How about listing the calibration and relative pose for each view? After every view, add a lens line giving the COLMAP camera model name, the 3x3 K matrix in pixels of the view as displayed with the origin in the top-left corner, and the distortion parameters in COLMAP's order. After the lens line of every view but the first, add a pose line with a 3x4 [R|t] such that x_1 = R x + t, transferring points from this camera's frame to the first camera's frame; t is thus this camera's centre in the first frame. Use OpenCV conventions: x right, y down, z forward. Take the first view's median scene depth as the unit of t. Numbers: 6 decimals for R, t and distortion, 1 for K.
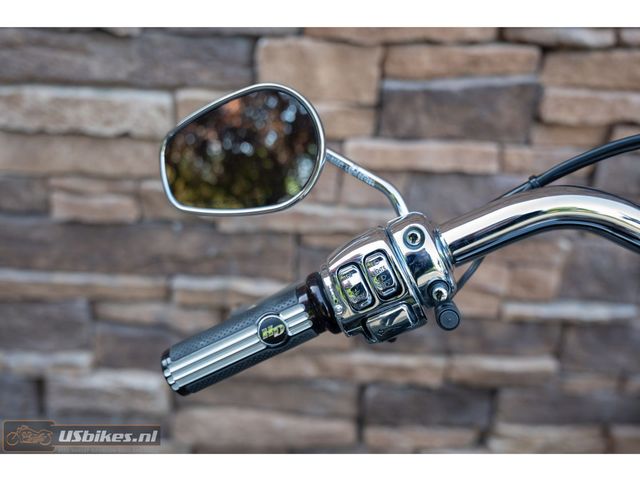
lens RADIAL K [[752.4, 0, 316.7], [0, 752.4, 276.0], [0, 0, 1]] dist [0.038244, 0.000000]
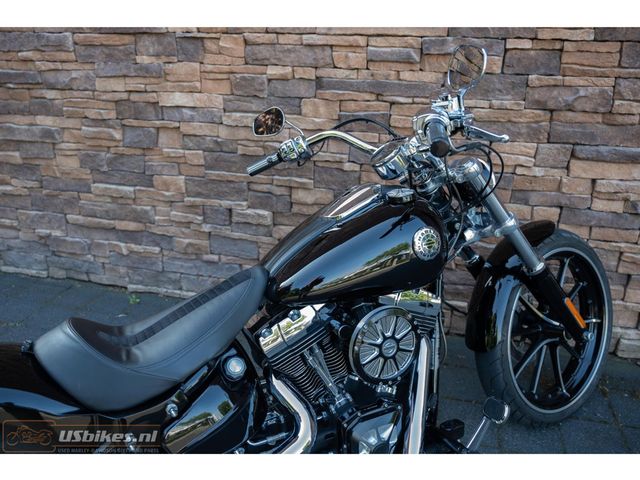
lens RADIAL K [[528.1, 0, 319.5], [0, 528.1, 215.1], [0, 0, 1]] dist [-0.118732, 0.104126]
pose [[0.974074, 0.059103, -0.218374, 0.469829], [-0.076139, 0.994606, -0.070435, 0.303617], [0.213033, 0.085236, 0.973320, -1.025143]]
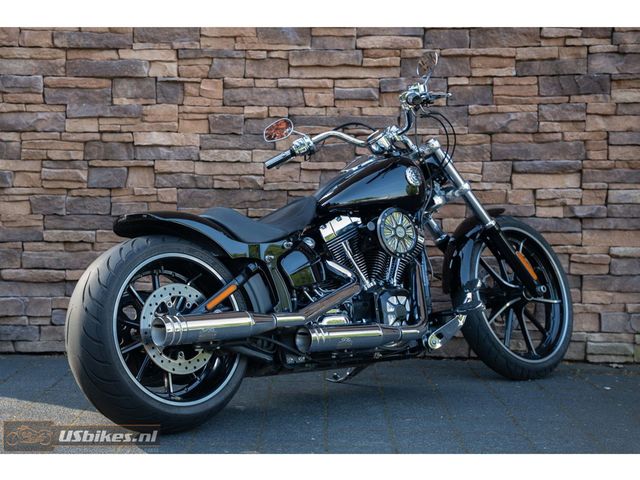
lens RADIAL K [[1313.3, 0, 273.9], [0, 1313.3, 225.7], [0, 0, 1]] dist [0.363534, 0.000000]
pose [[0.999330, -0.024524, -0.027161, 0.066416], [0.011512, 0.915224, -0.402780, 2.392112], [0.034736, 0.402198, 0.914894, -4.186377]]
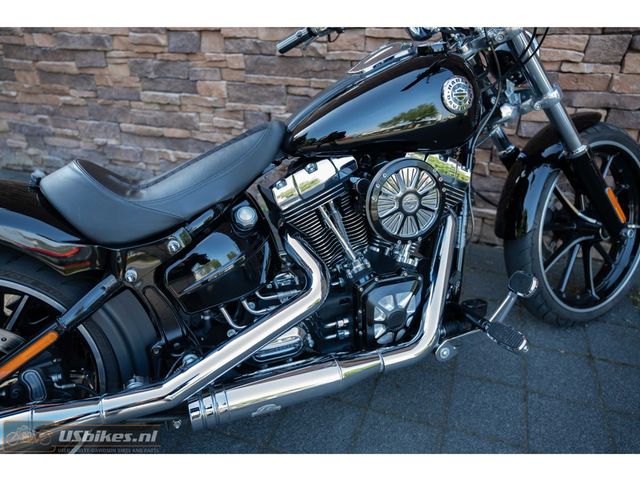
lens RADIAL K [[467.6, 0, 321.5], [0, 467.6, 242.8], [0, 0, 1]] dist [-0.117923, 0.110235]
pose [[0.944969, 0.130707, -0.299916, 0.509163], [-0.111117, 0.990456, 0.081549, 0.523336], [0.307713, -0.043736, 0.950474, -0.809209]]
